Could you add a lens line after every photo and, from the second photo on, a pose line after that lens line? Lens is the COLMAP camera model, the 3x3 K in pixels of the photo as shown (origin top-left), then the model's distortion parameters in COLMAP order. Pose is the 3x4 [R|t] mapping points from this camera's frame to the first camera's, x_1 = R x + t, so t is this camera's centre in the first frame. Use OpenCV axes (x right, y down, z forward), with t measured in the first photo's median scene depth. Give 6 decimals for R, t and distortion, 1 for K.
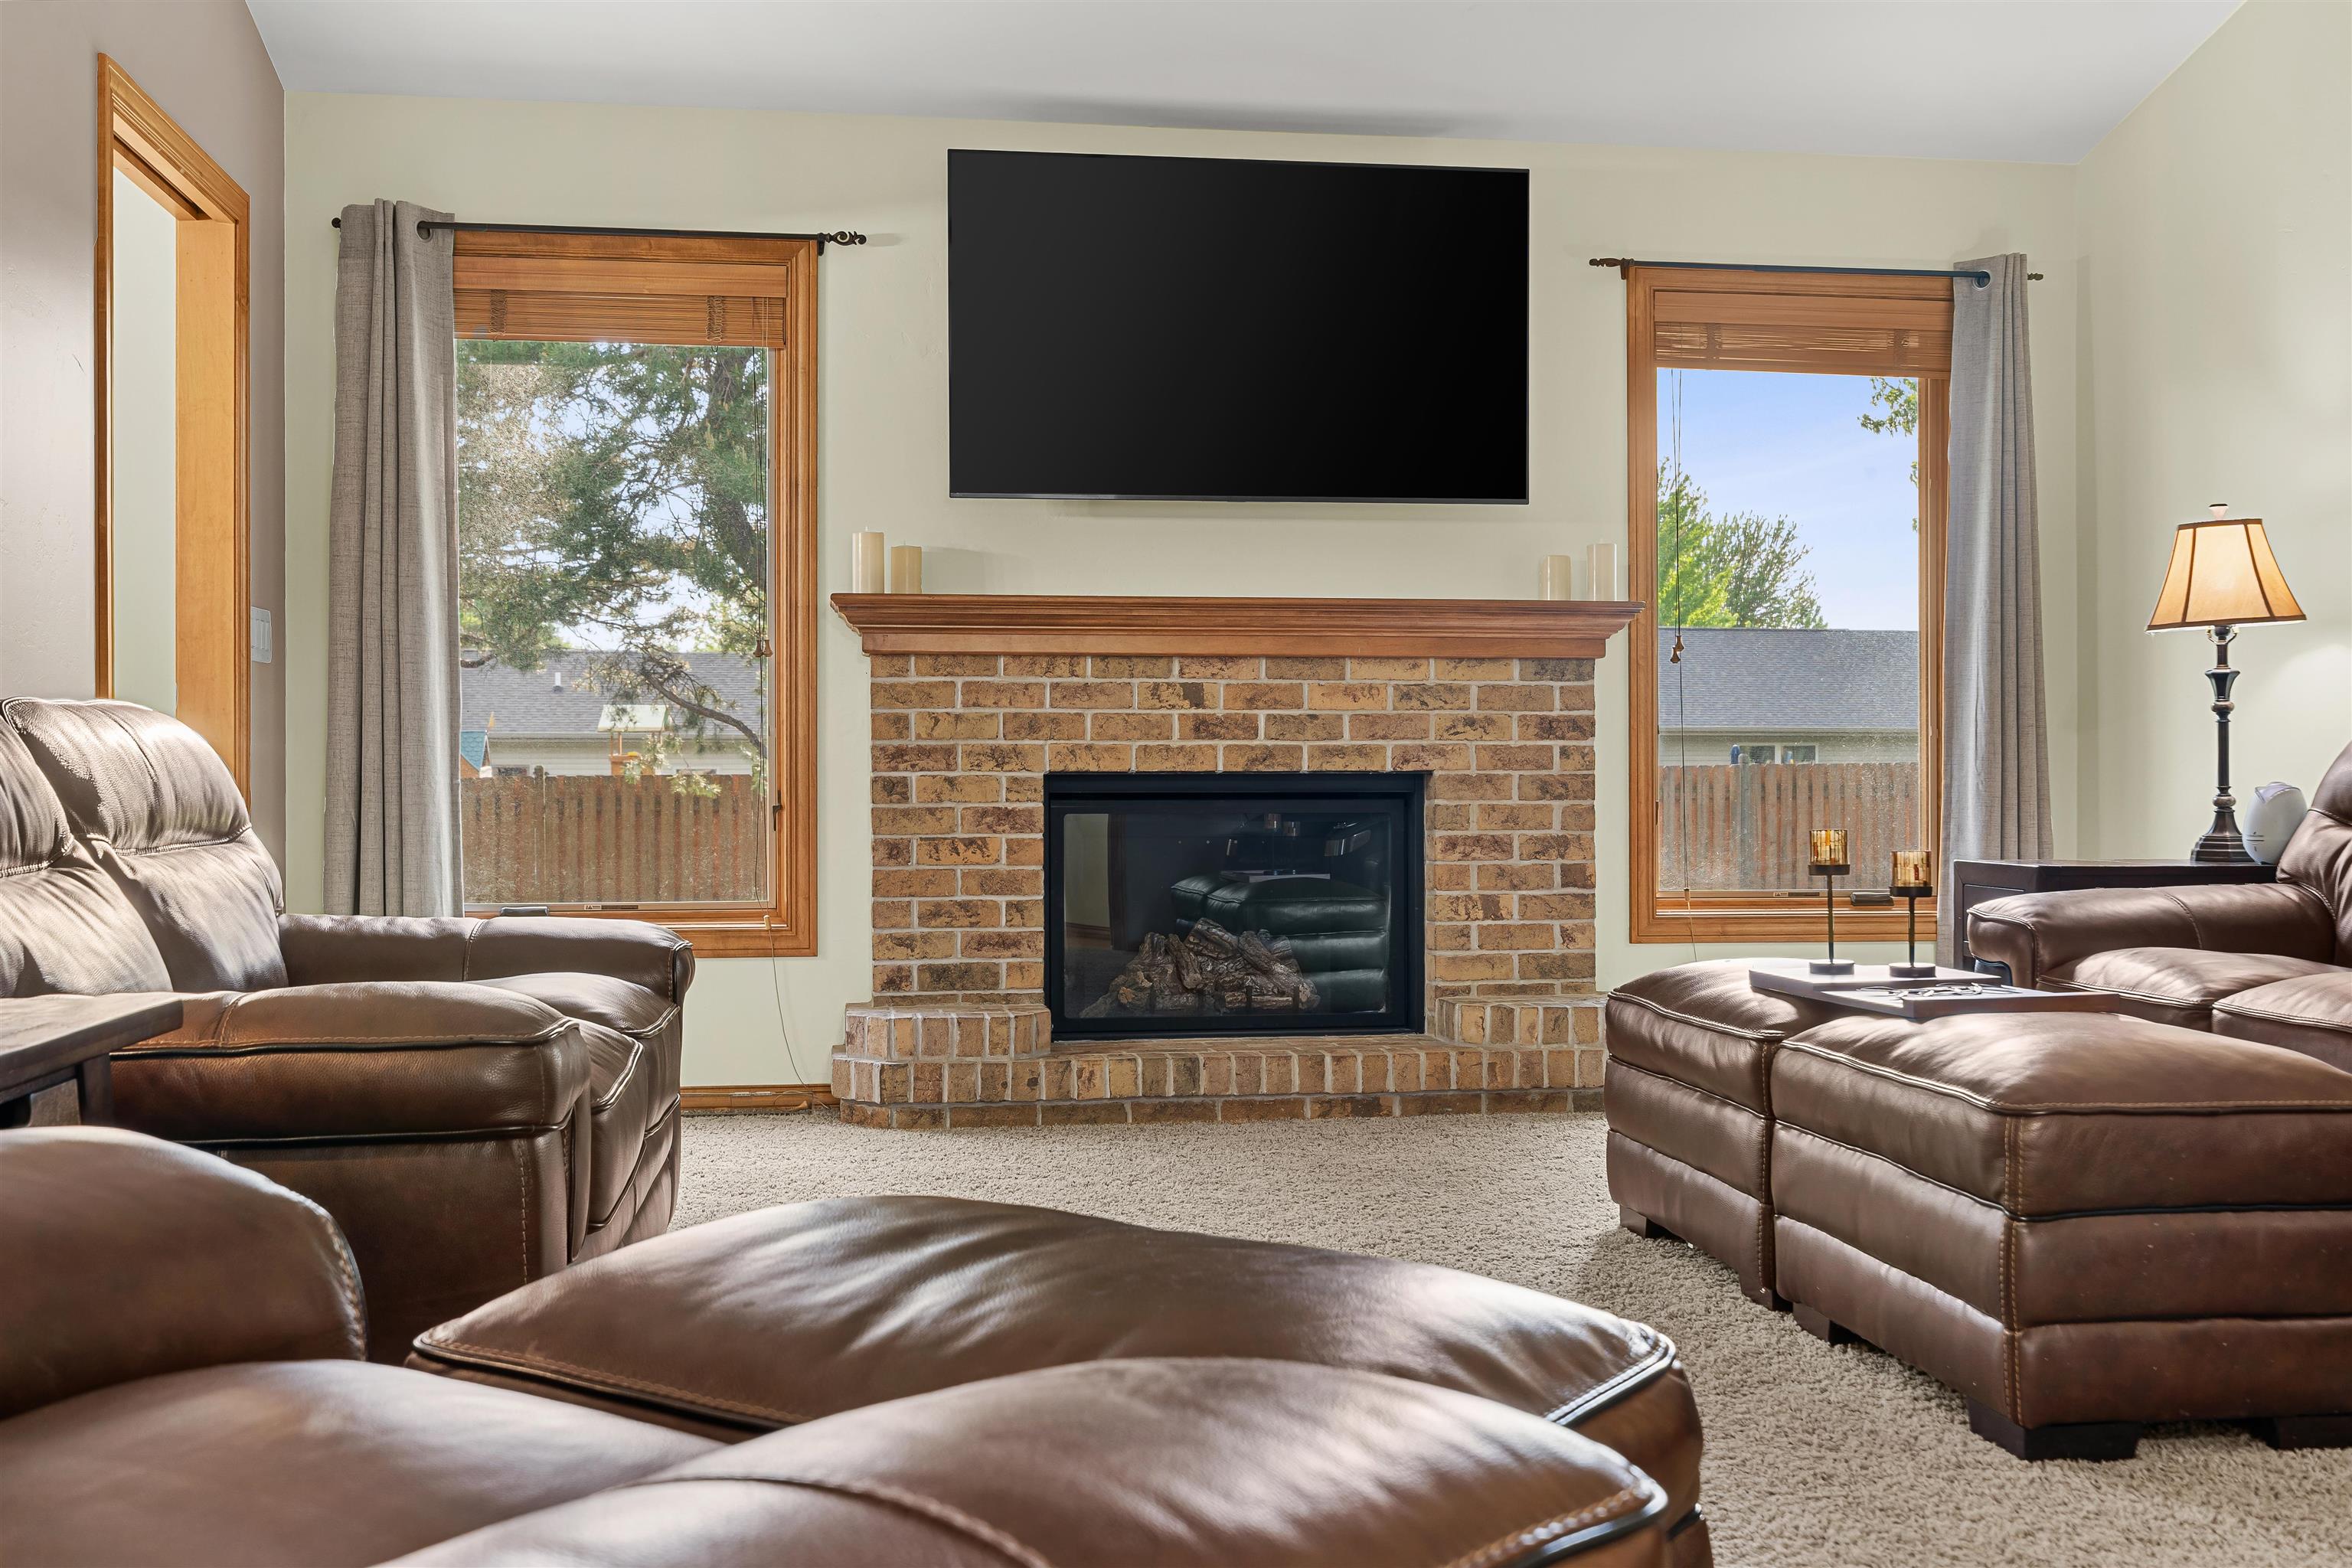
lens RADIAL K [[2346.7, 0, 1175.7], [0, 2346.7, 778.6], [0, 0, 1]] dist [0.009310, 0.000000]
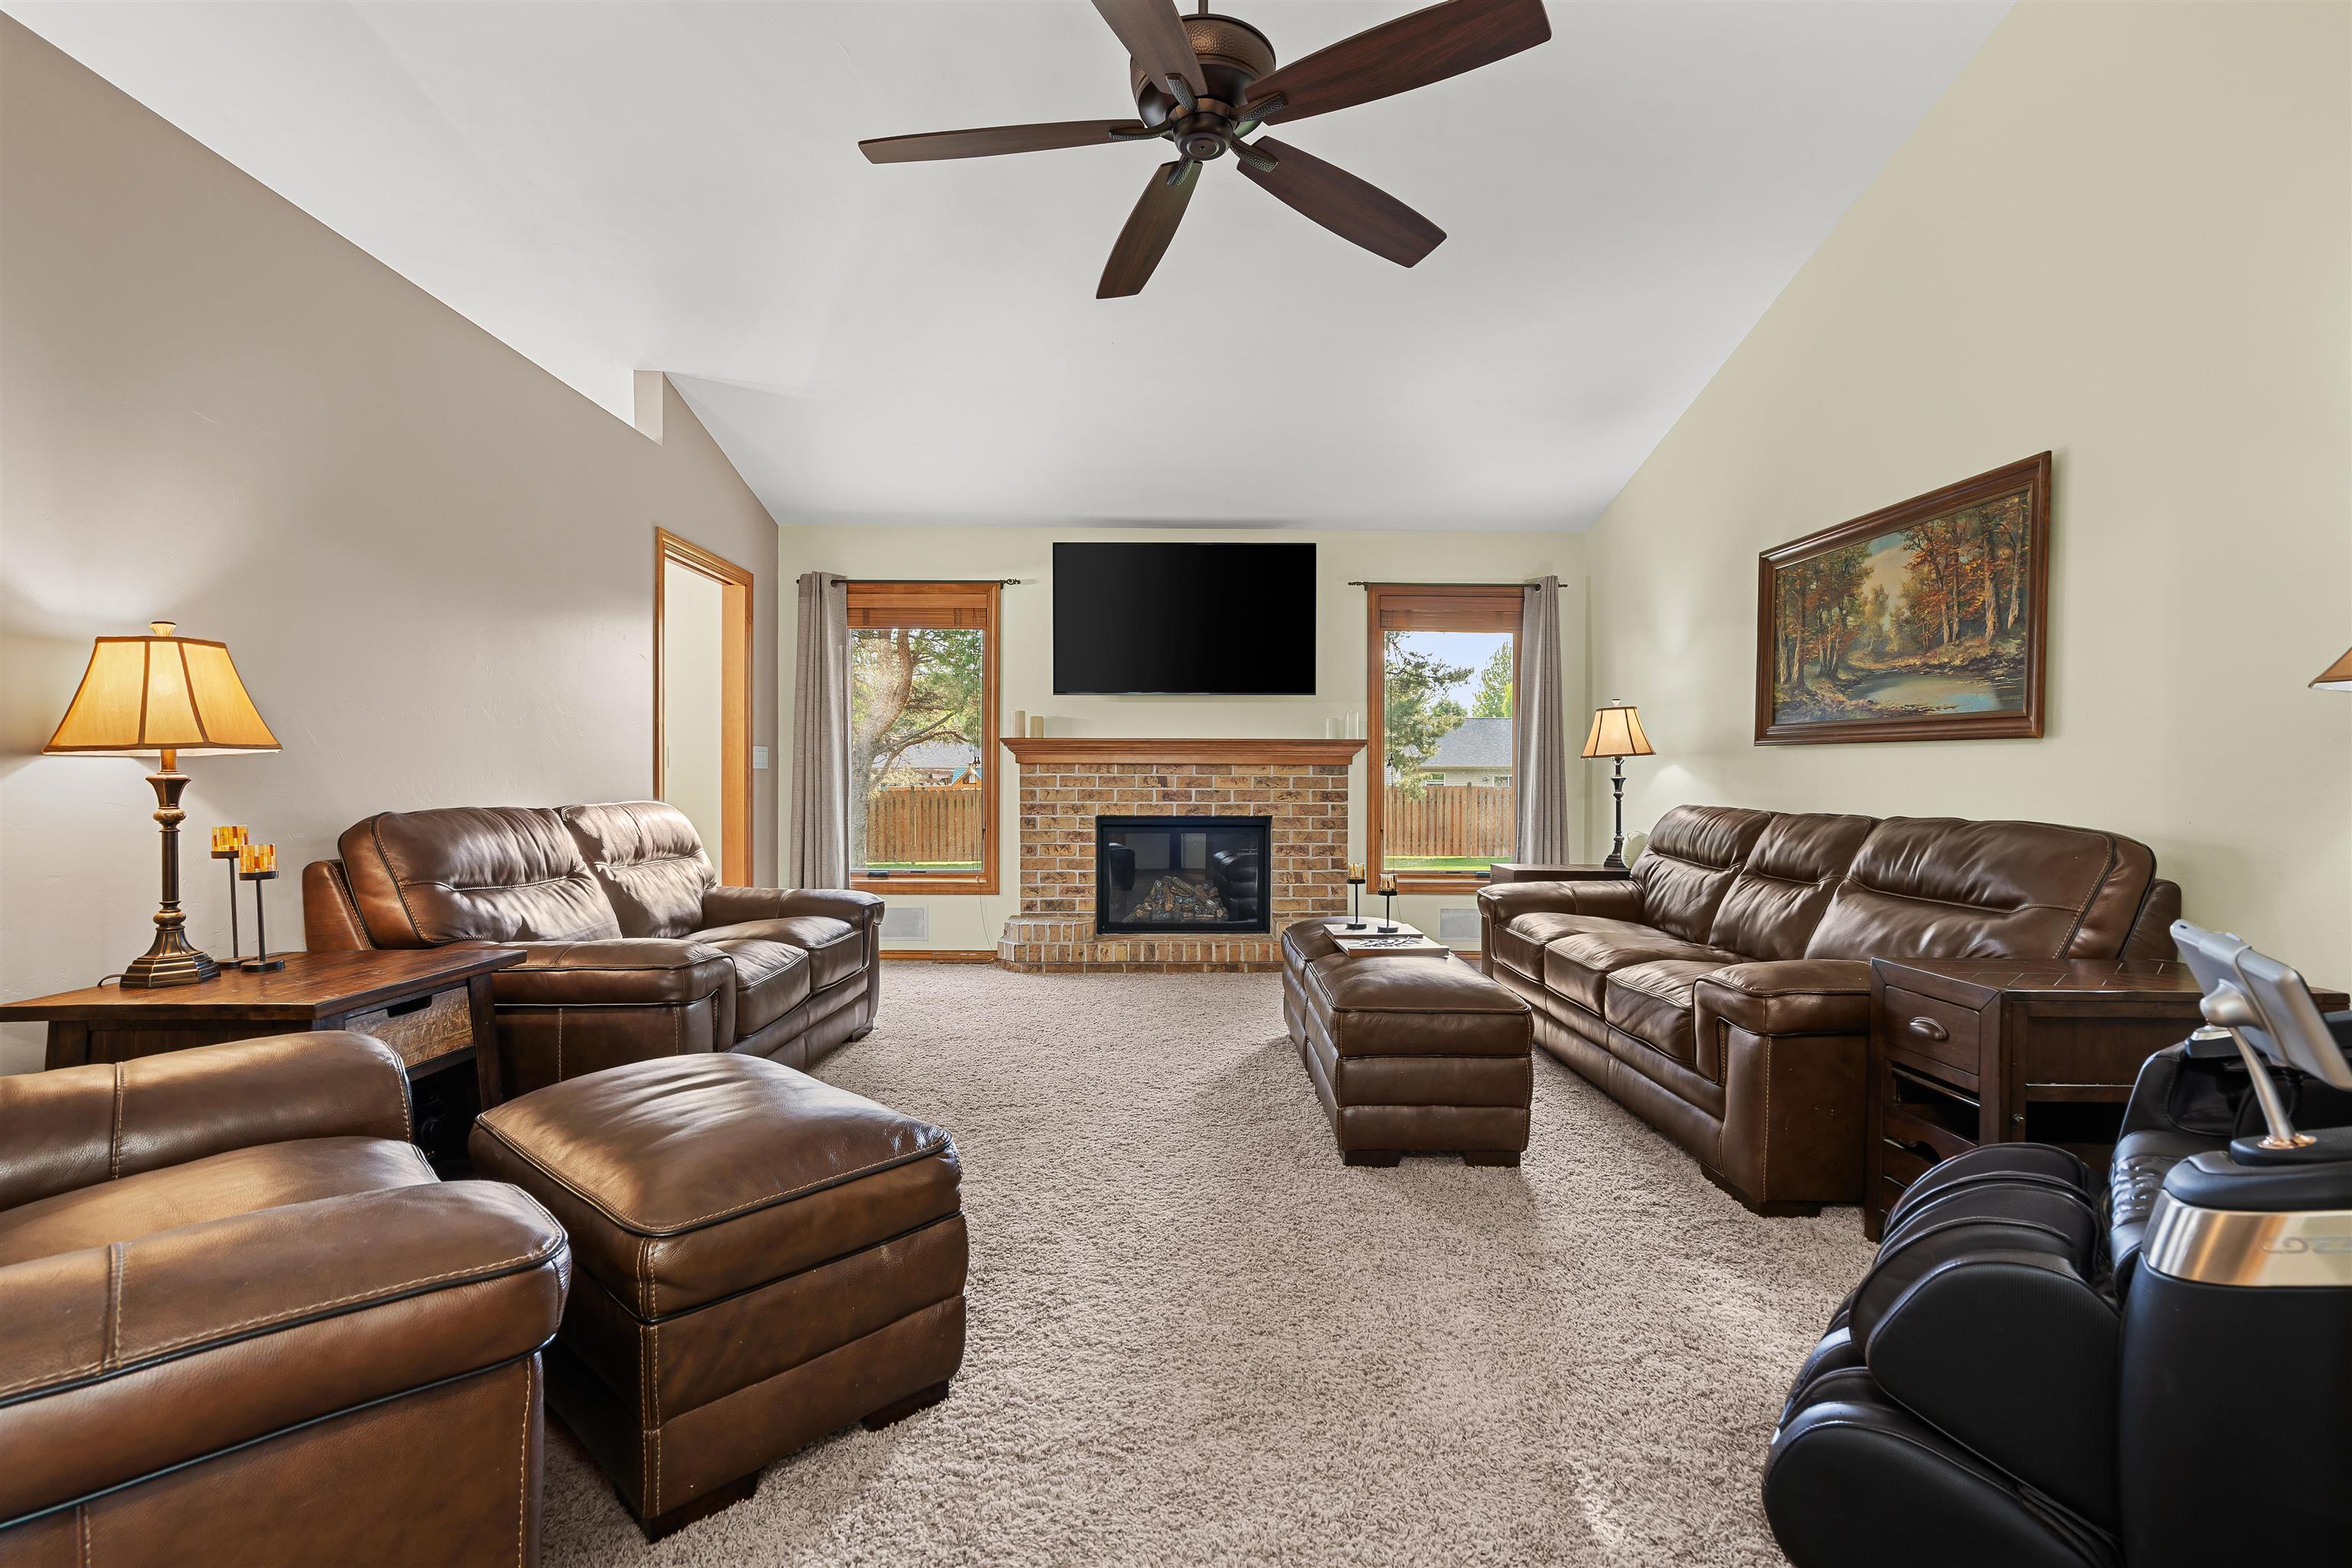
lens RADIAL K [[1066.5, 0, 1174.6], [0, 1066.5, 791.9], [0, 0, 1]] dist [-0.005844, 0.002303]
pose [[0.990564, 0.006733, -0.136883, 0.161575], [-0.005722, 0.999953, 0.007781, -0.034424], [0.136929, -0.006924, 0.990557, -0.009990]]
